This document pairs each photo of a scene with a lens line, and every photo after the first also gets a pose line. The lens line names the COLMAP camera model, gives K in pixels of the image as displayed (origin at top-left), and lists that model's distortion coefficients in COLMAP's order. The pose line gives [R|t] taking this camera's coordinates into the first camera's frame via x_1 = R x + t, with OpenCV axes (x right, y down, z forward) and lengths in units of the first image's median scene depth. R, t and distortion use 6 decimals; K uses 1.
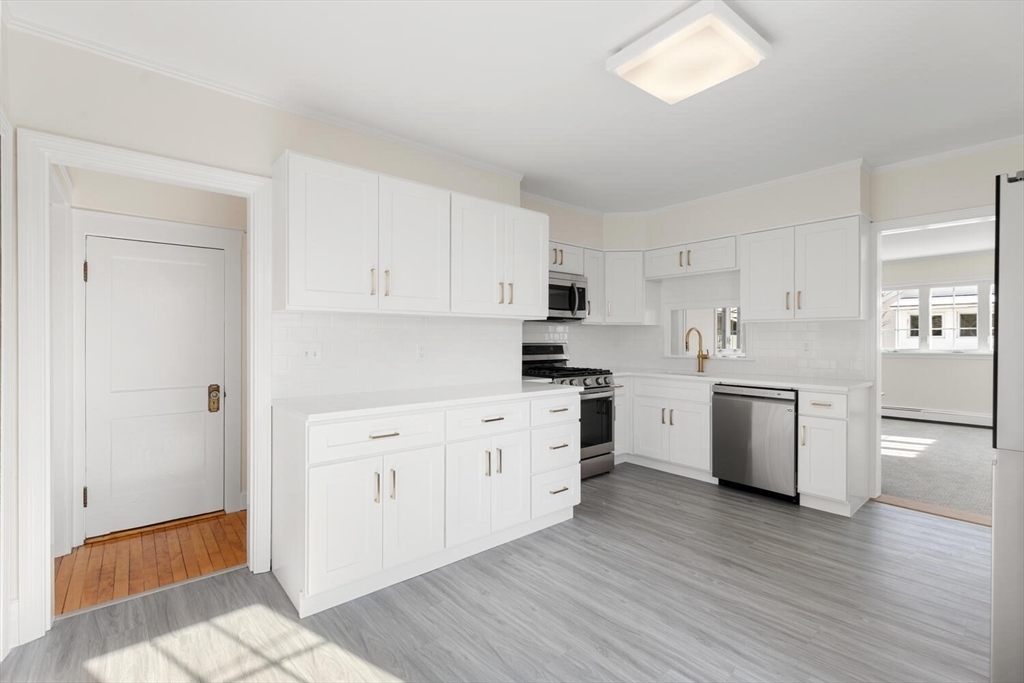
lens RADIAL K [[470.0, 0, 515.4], [0, 470.0, 343.4], [0, 0, 1]] dist [0.013956, -0.000199]
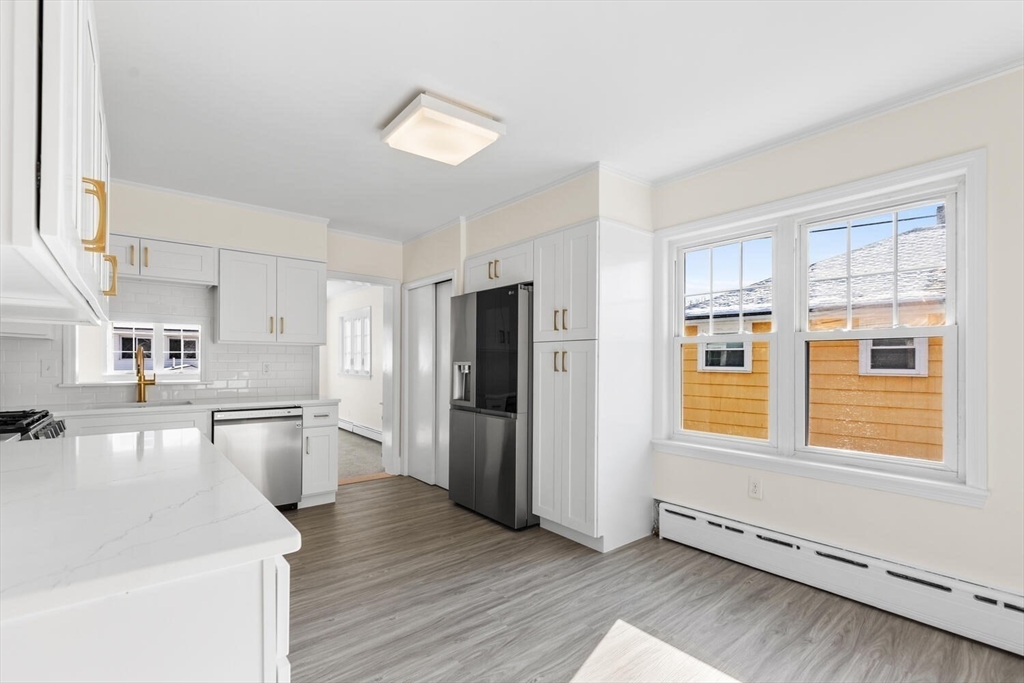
lens RADIAL K [[470.0, 0, 515.4], [0, 470.0, 343.4], [0, 0, 1]] dist [0.013956, -0.000199]
pose [[0.014434, 0.039842, 0.999102, -0.530507], [0.006913, 0.999178, -0.039945, -0.001581], [-0.999872, 0.007484, 0.014147, 0.471597]]
